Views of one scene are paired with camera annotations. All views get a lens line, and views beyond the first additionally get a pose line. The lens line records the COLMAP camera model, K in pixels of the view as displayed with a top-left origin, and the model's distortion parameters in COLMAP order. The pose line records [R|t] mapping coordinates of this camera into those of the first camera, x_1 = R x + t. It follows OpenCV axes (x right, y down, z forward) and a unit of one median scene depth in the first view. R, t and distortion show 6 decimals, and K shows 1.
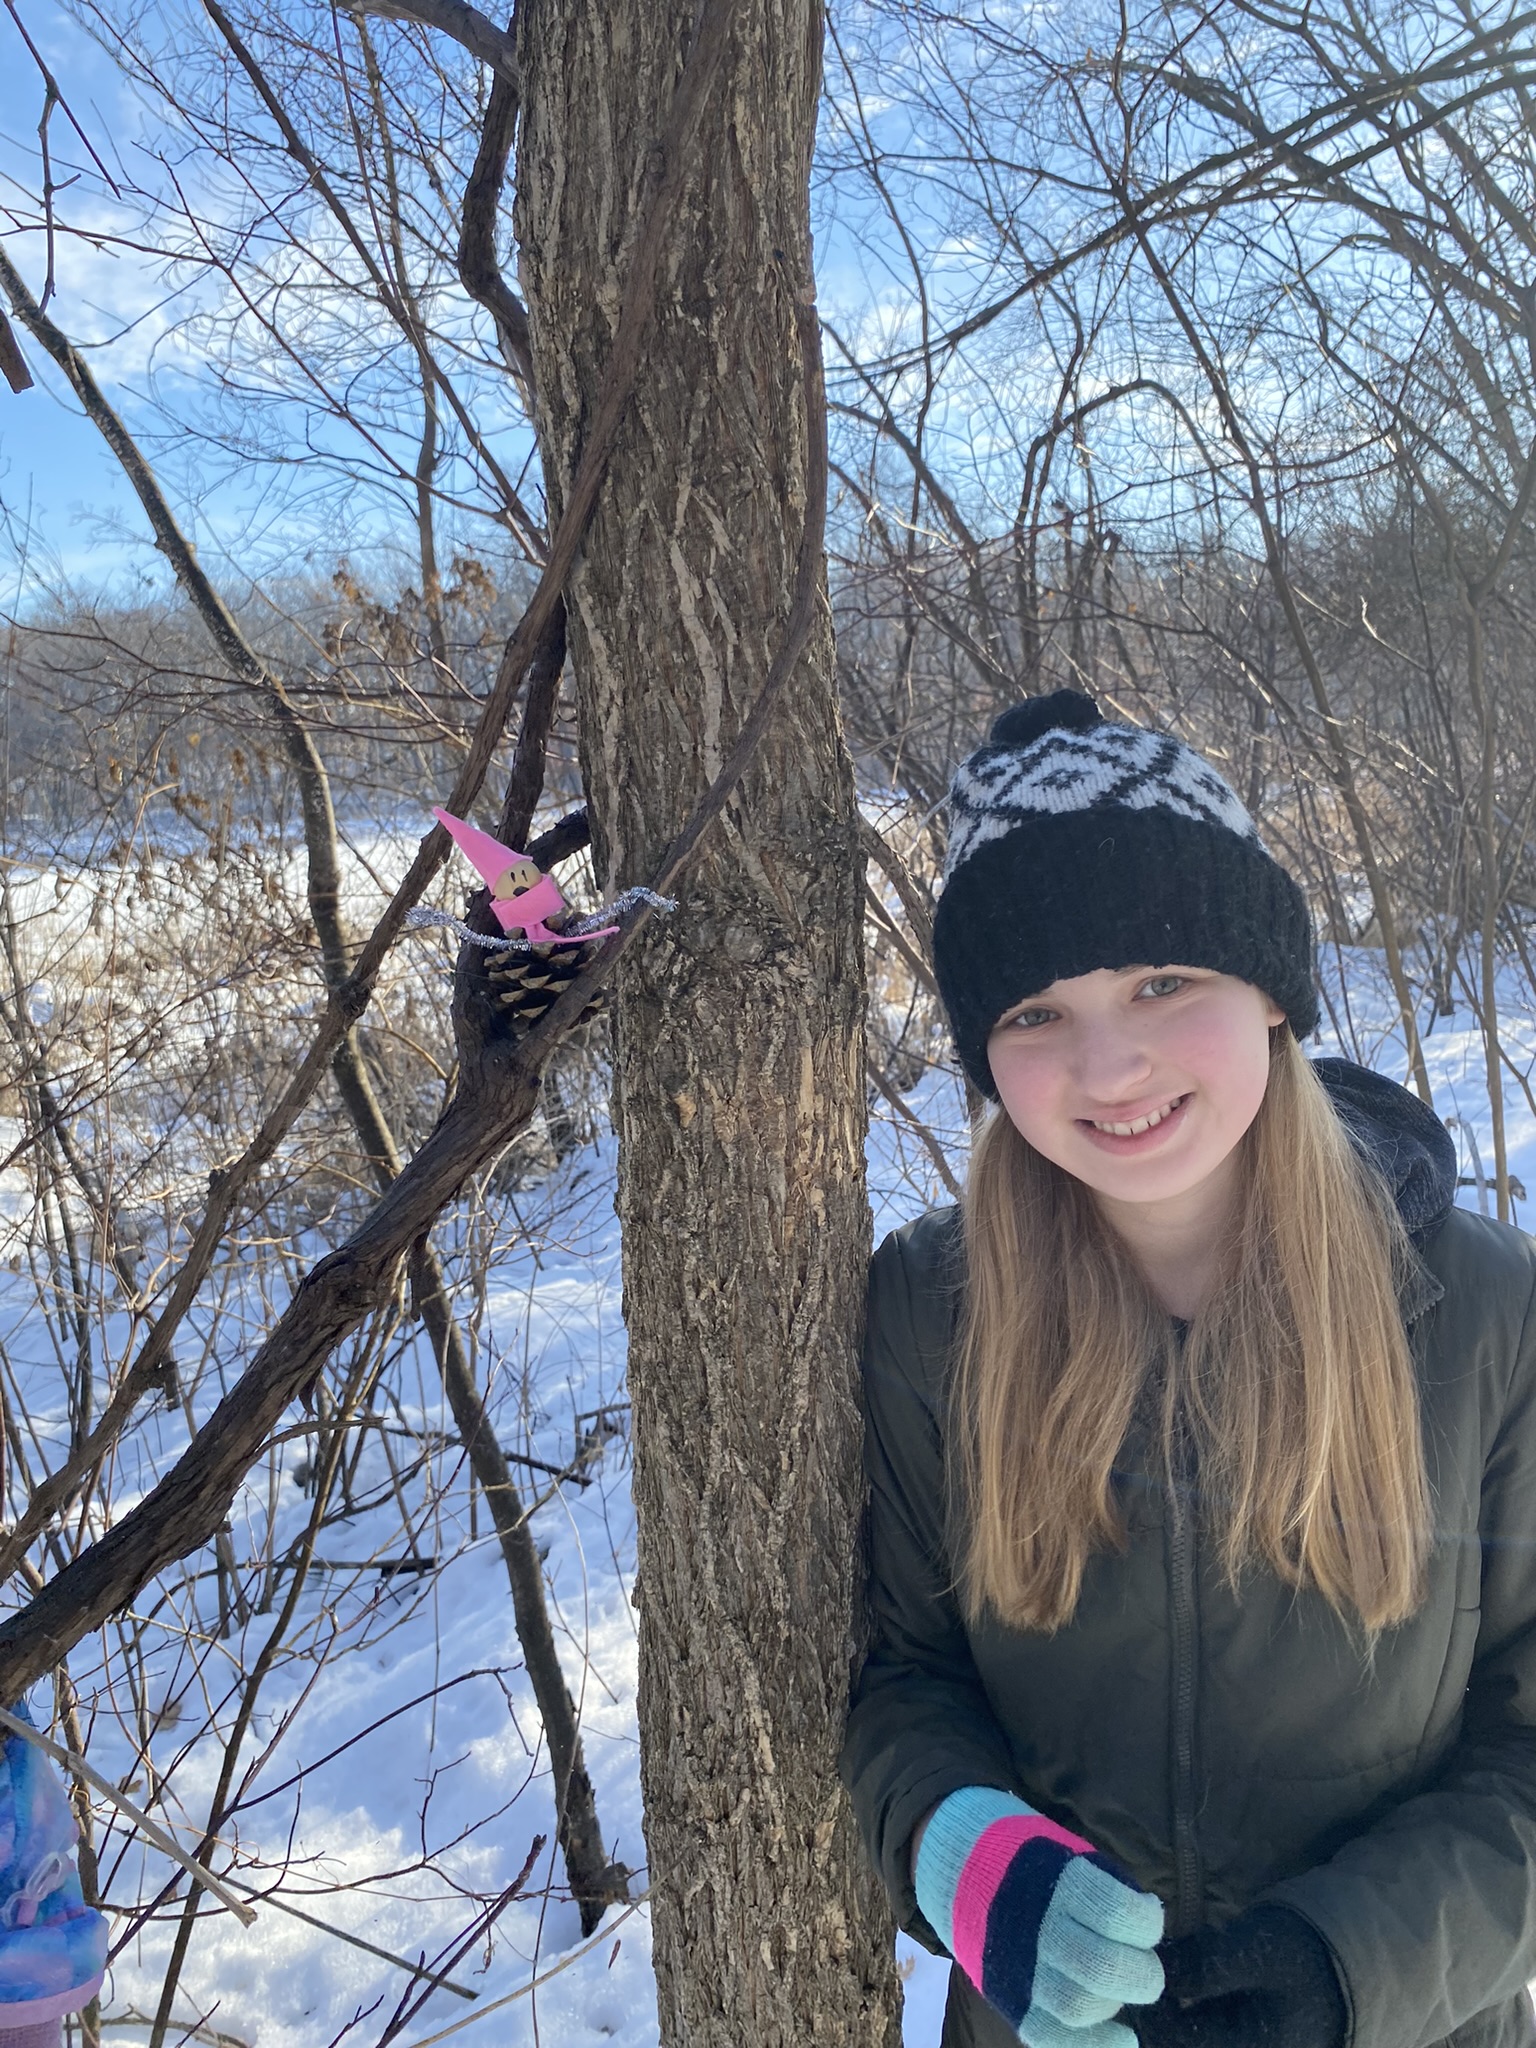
lens RADIAL K [[1550.3, 0, 768.2], [0, 1550.3, 1028.2], [0, 0, 1]] dist [0.011766, -0.007411]
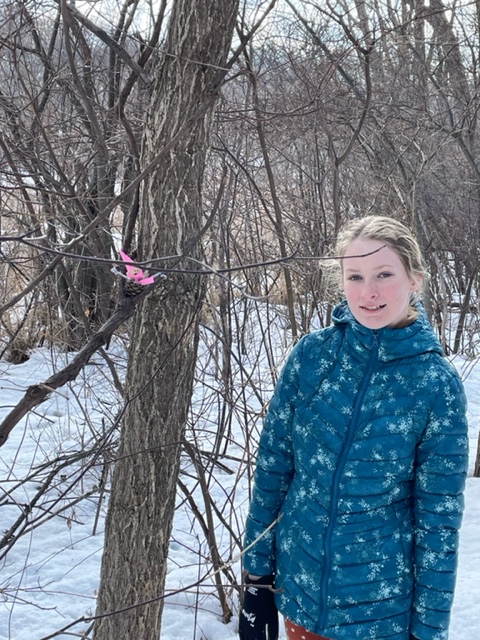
lens RADIAL K [[1007.2, 0, 240.0], [0, 1007.2, 319.7], [0, 0, 1]] dist [-0.014645, 0.000000]
pose [[0.938065, 0.102722, 0.330881, -0.767925], [-0.096184, 0.994708, -0.036120, 0.114151], [-0.332840, 0.002058, 0.942981, -1.699298]]
